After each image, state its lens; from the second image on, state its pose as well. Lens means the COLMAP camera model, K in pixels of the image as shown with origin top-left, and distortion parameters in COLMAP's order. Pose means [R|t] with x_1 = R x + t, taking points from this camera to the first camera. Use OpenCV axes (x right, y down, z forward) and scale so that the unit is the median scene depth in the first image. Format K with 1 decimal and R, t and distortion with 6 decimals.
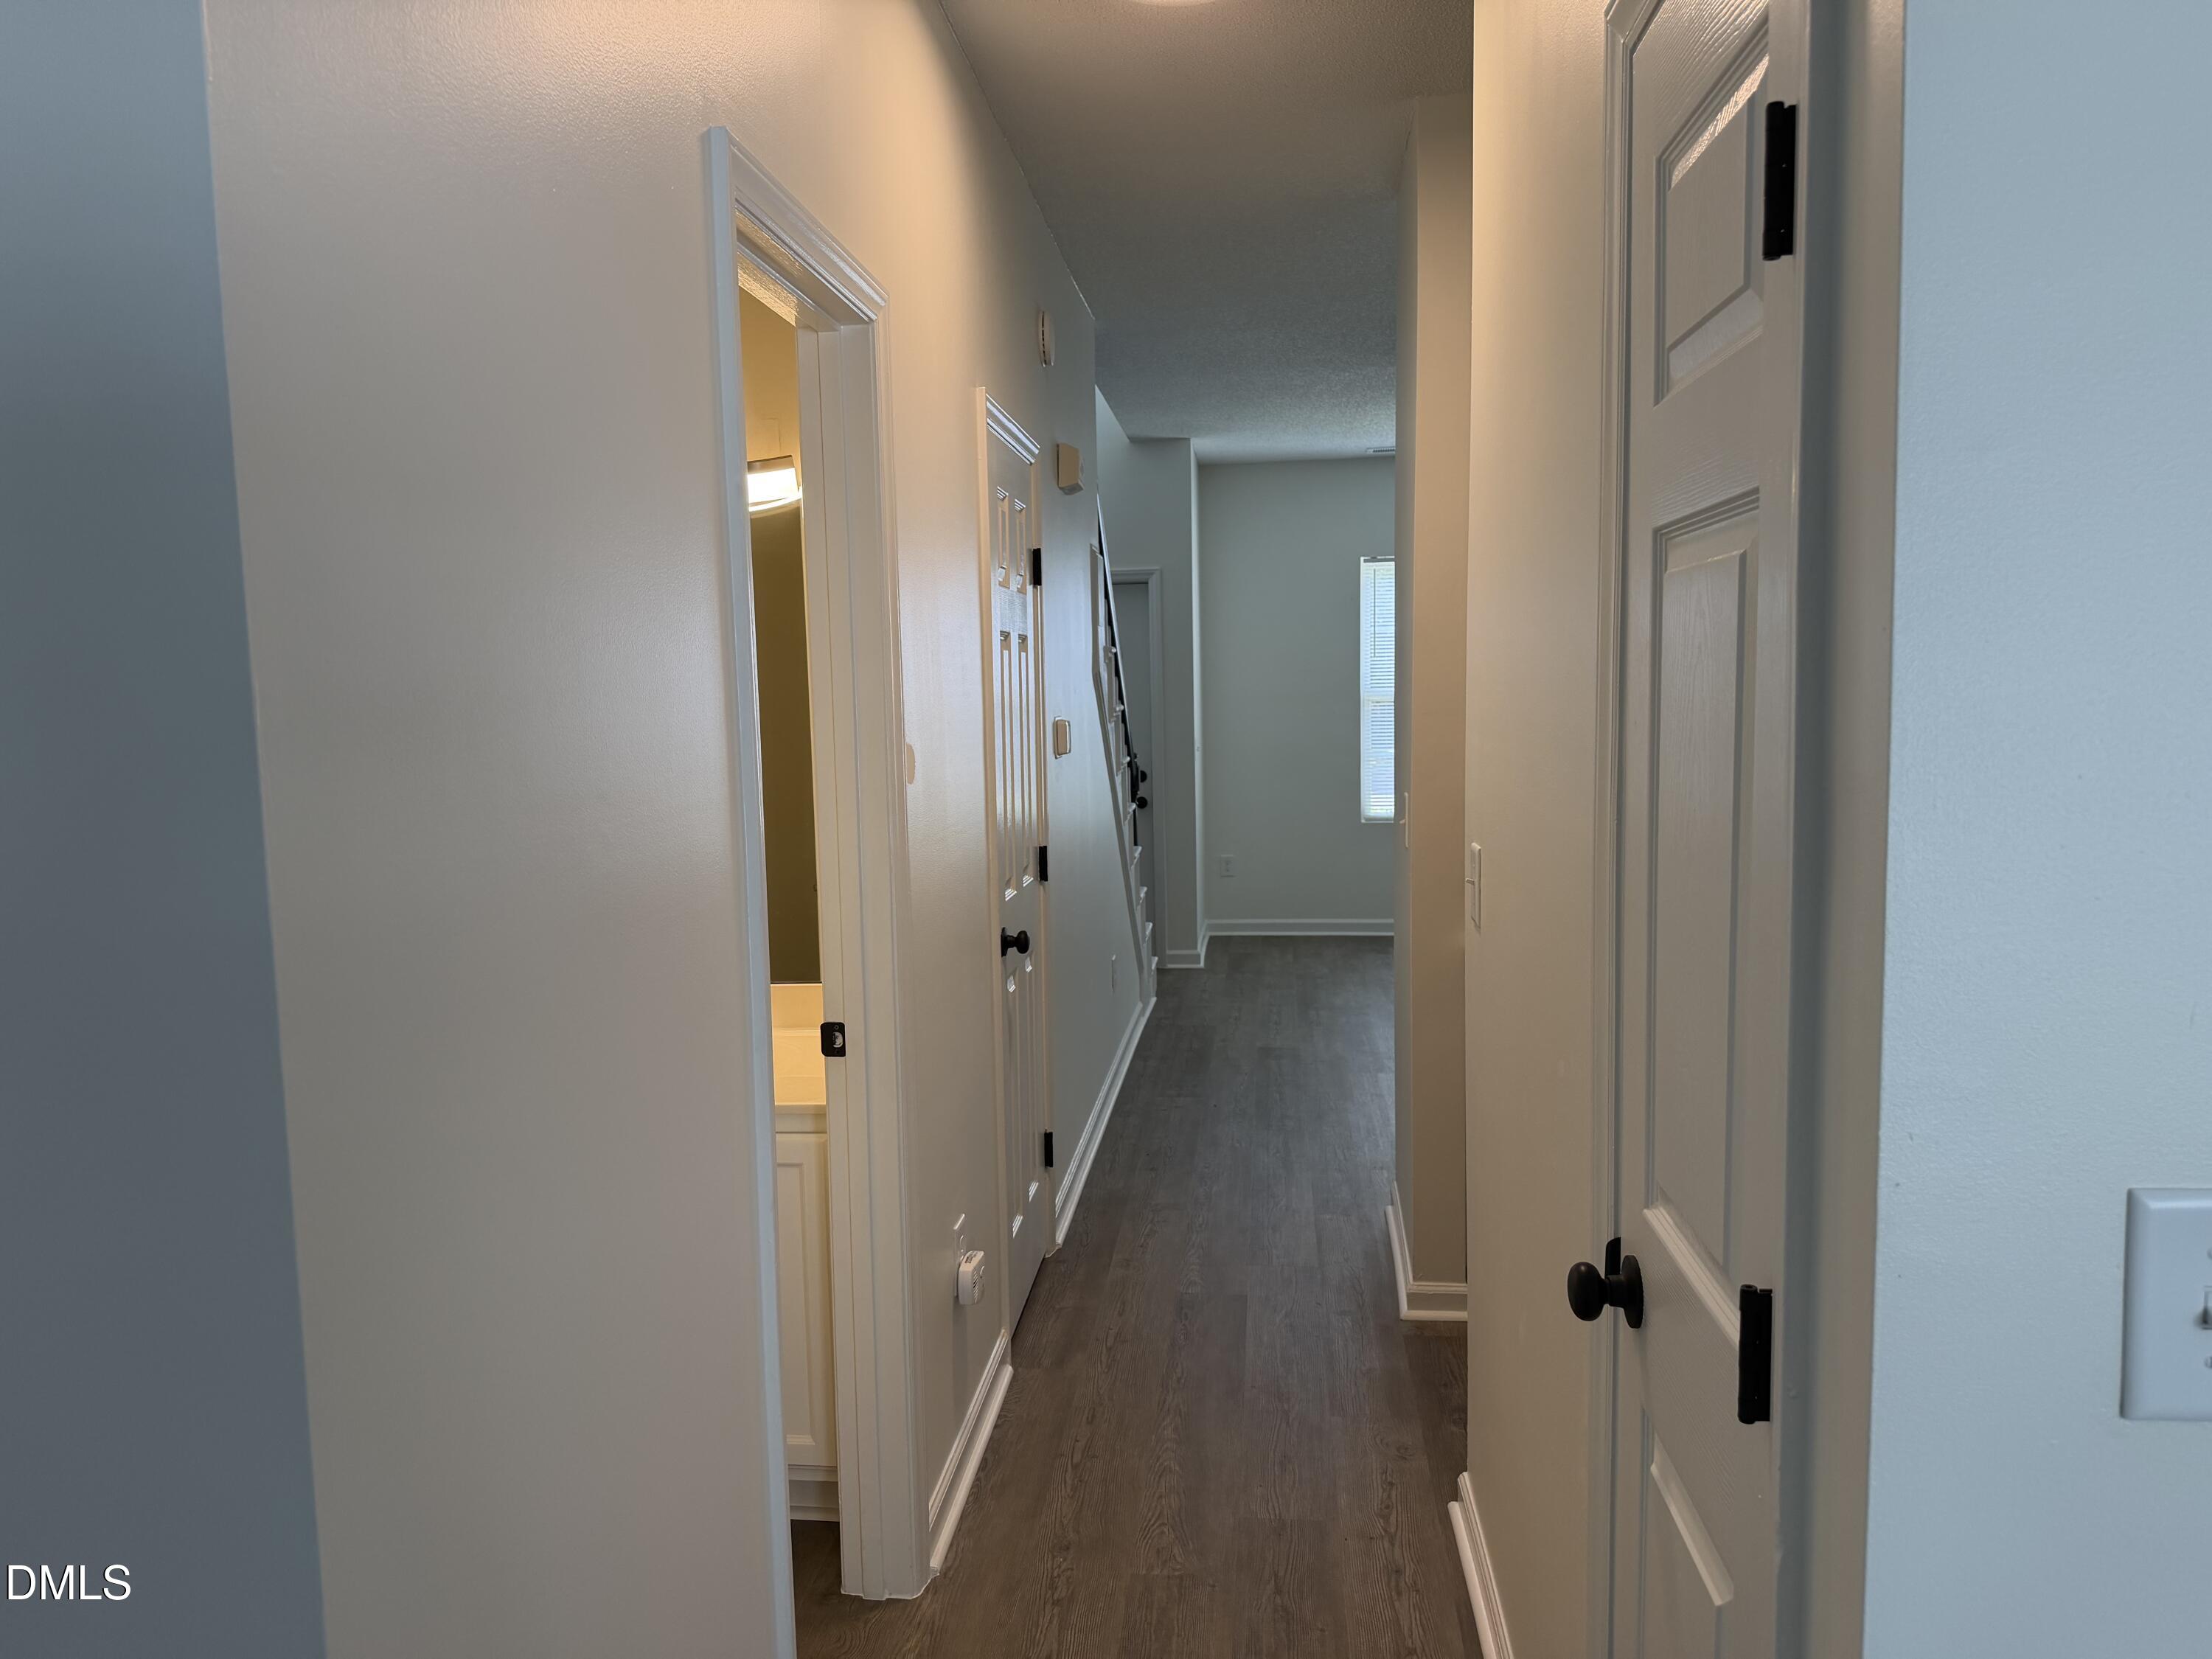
lens RADIAL K [[1571.4, 0, 1106.0], [0, 1571.4, 829.5], [0, 0, 1]] dist [0.041831, -0.048677]
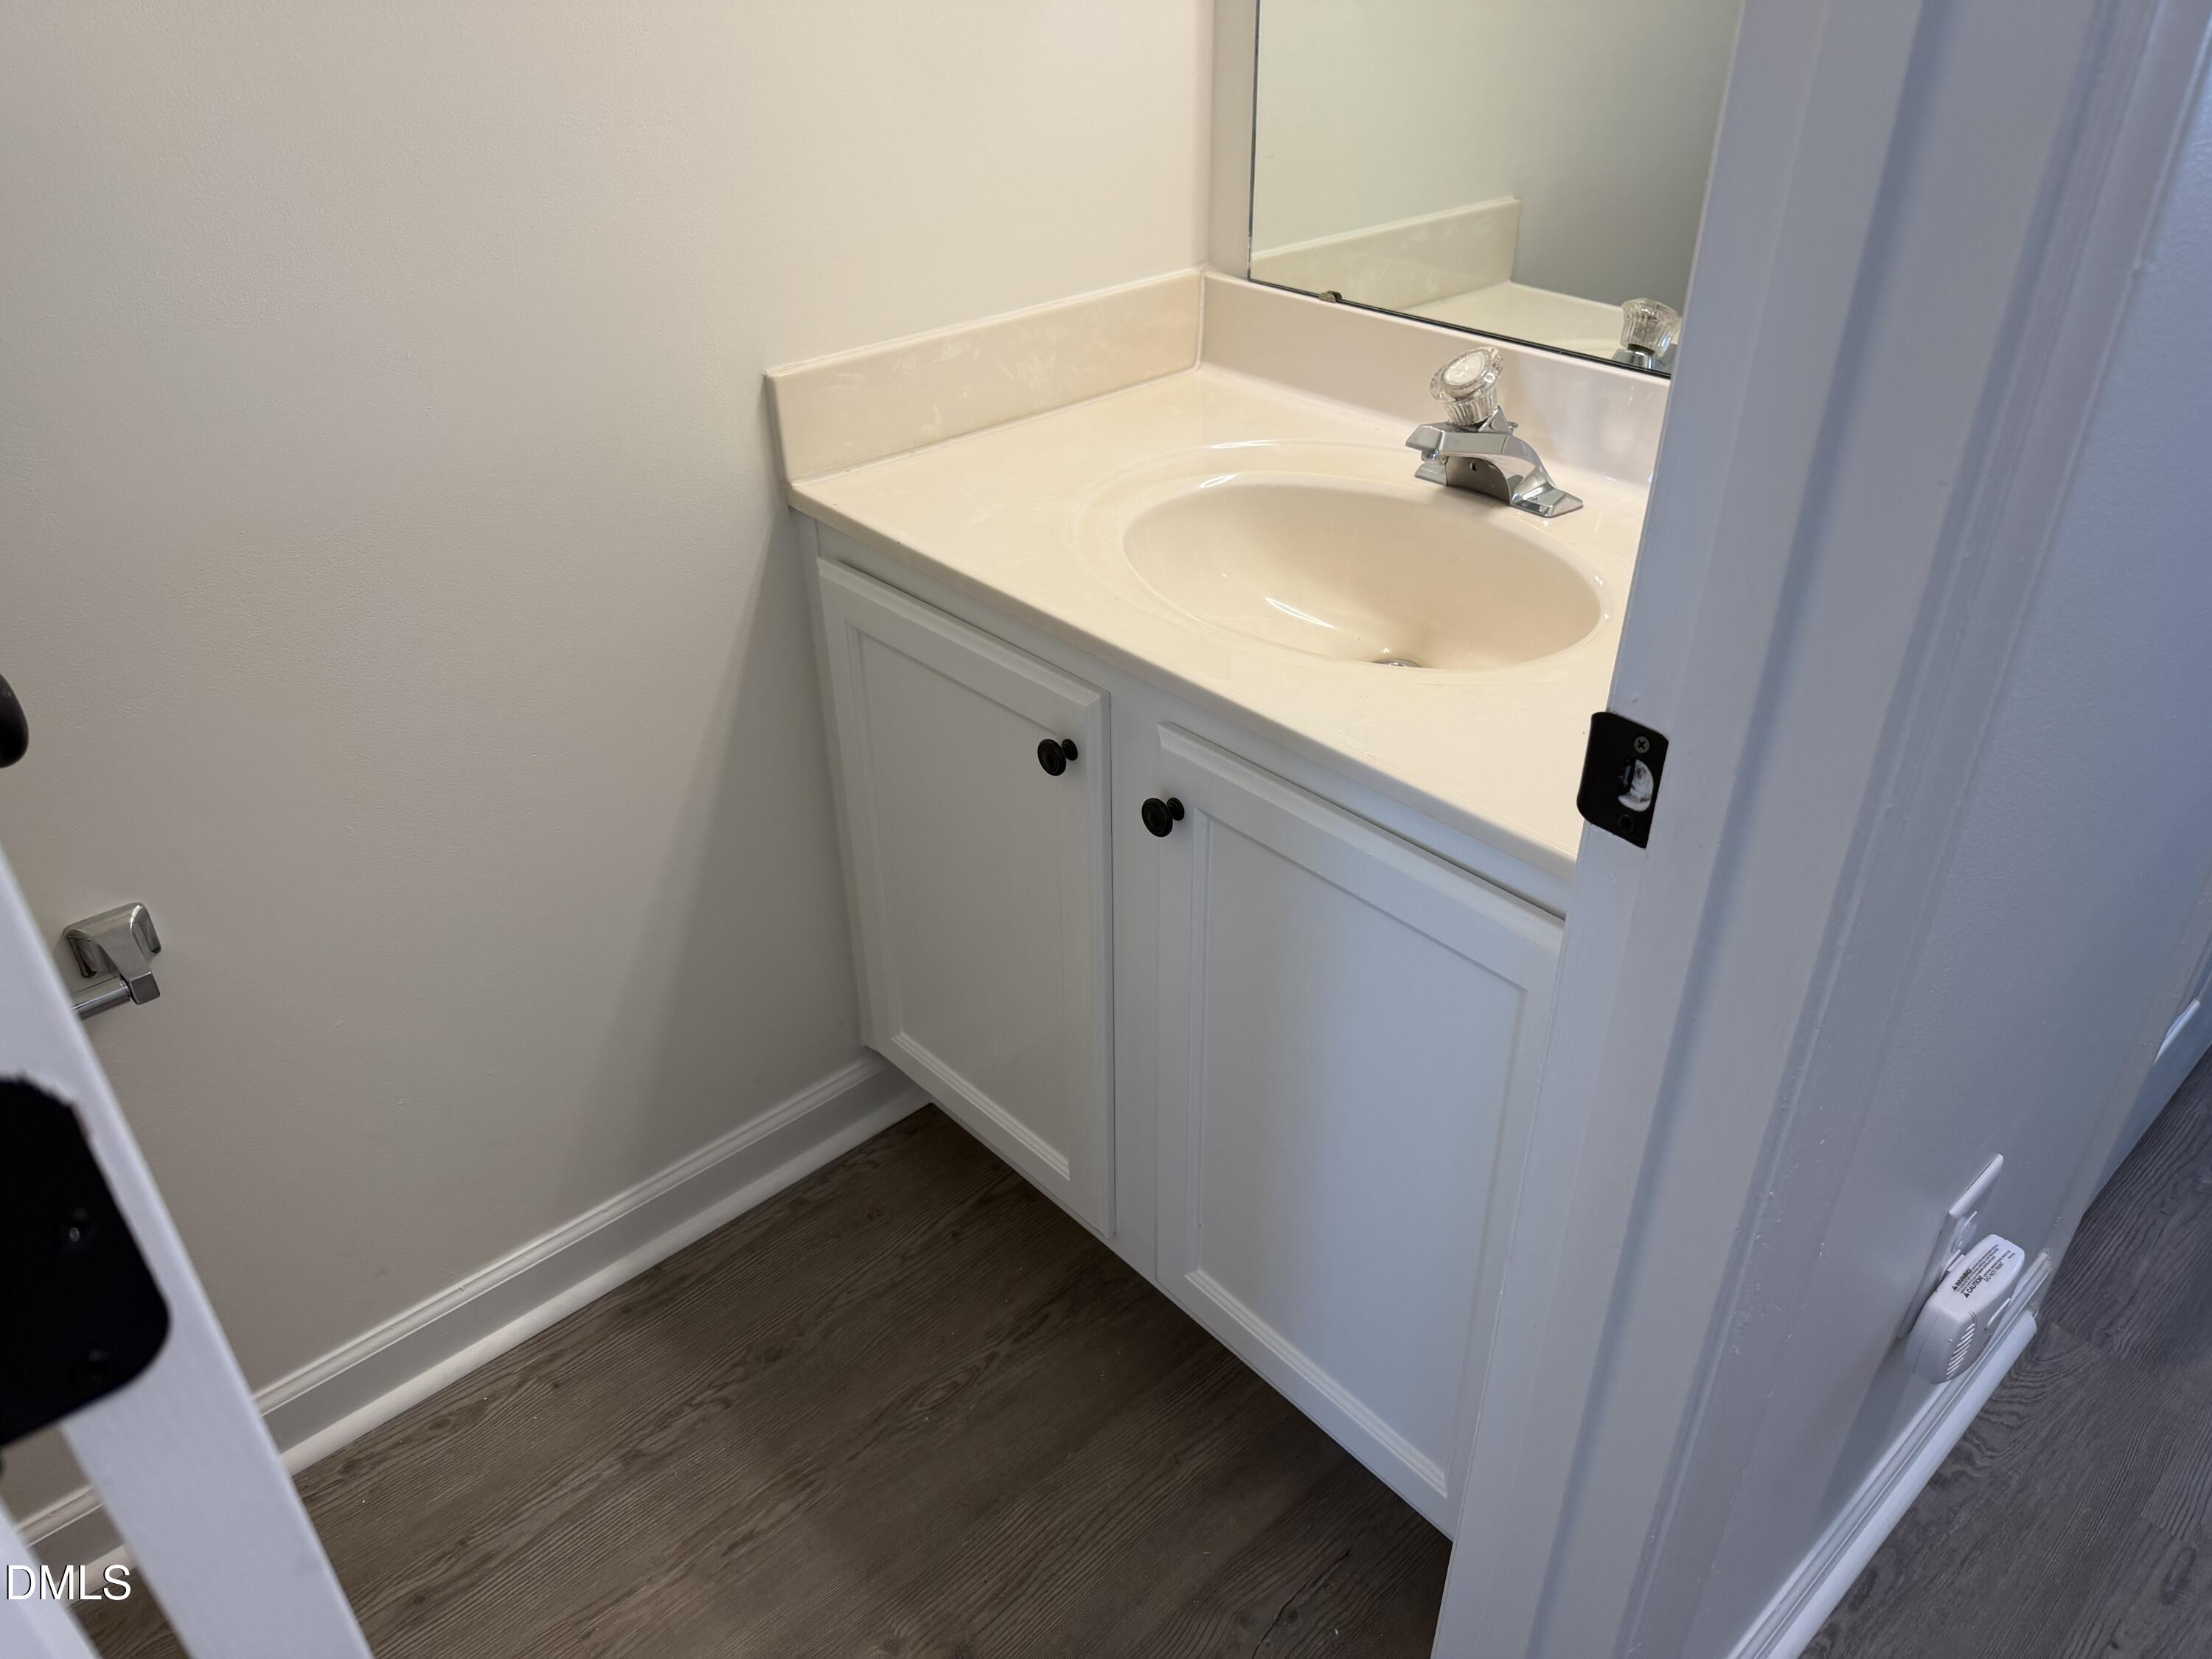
lens RADIAL K [[1571.4, 0, 1106.0], [0, 1571.4, 829.5], [0, 0, 1]] dist [0.041831, -0.048677]
pose [[0.754391, 0.365956, -0.544950, -0.075289], [-0.074550, 0.872571, 0.482765, 0.013138], [0.652178, -0.323568, 0.685542, 0.640019]]
